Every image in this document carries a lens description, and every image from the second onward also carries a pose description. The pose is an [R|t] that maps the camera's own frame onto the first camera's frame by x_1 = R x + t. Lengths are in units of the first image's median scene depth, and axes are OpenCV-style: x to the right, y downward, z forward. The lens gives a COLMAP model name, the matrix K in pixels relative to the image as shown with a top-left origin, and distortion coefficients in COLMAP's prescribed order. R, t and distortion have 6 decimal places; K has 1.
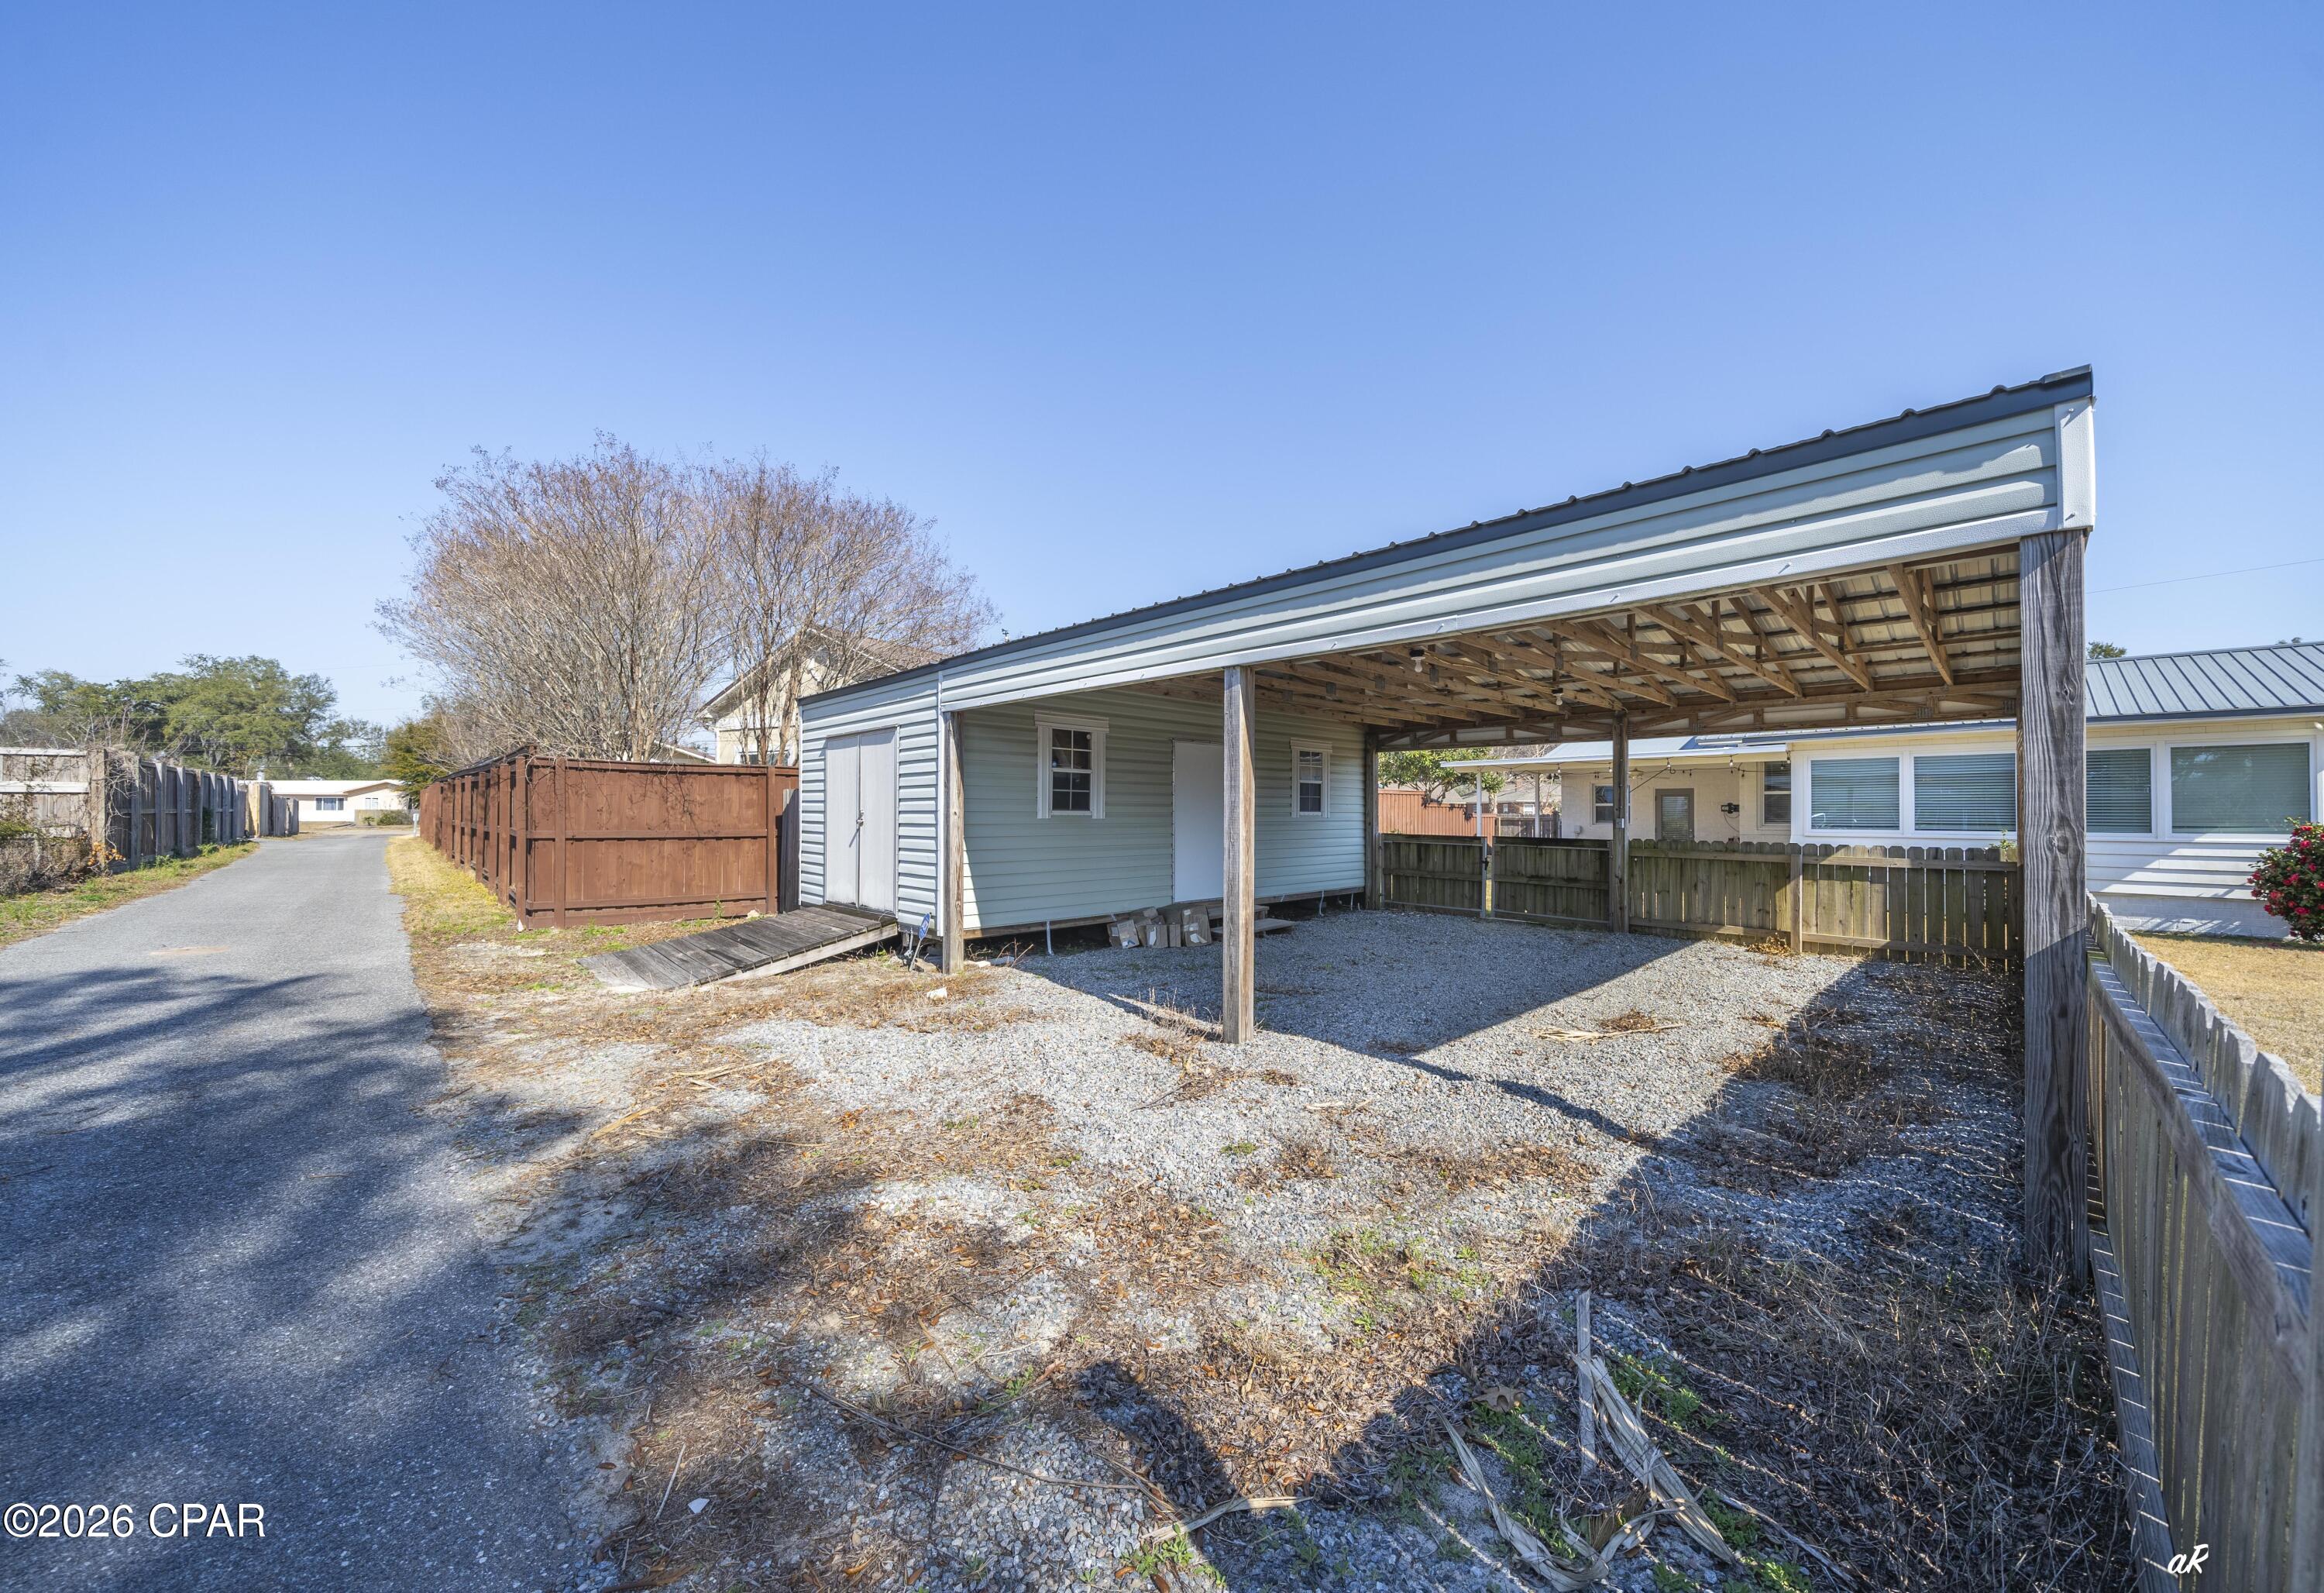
lens RADIAL K [[829.5, 0, 1164.8], [0, 829.5, 812.0], [0, 0, 1]] dist [-0.008394, 0.000393]
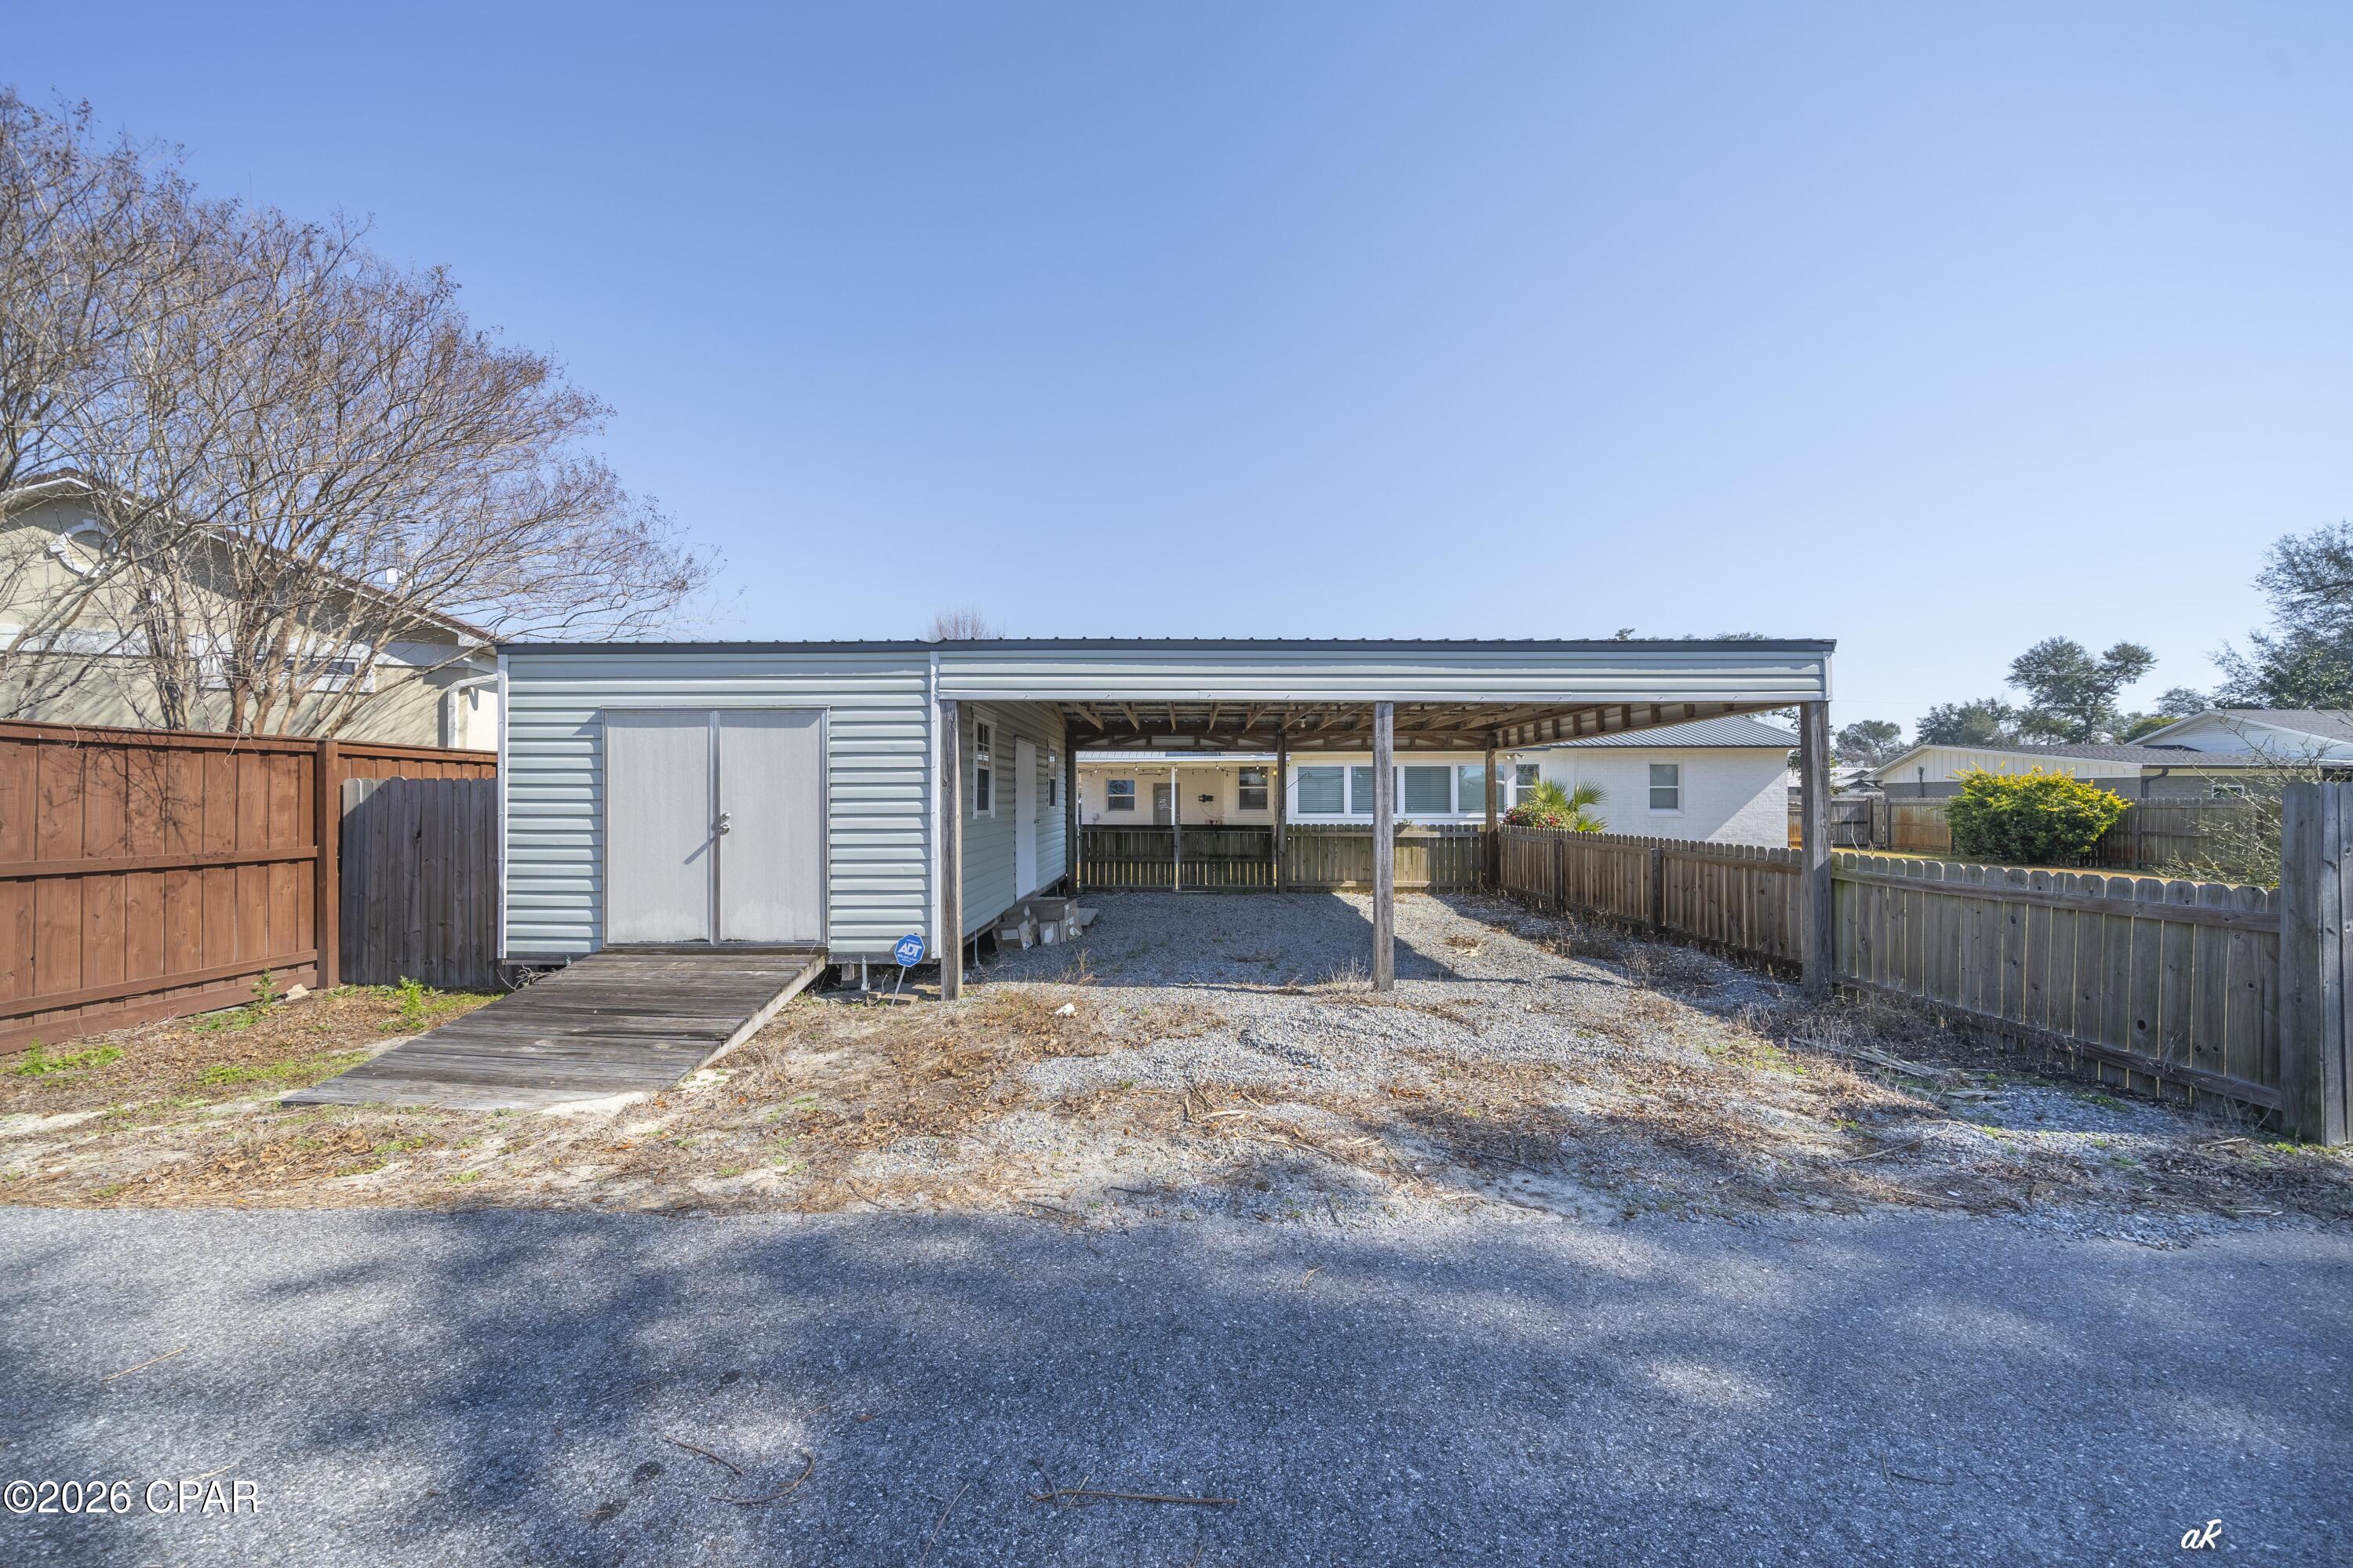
lens RADIAL K [[806.2, 0, 1223.0], [0, 806.2, 805.4], [0, 0, 1]] dist [-0.006242, -0.000139]
pose [[0.697838, -0.009768, 0.716189, -0.614530], [0.003774, 0.999943, 0.009961, -0.015913], [-0.716246, -0.004248, 0.697835, 0.184373]]
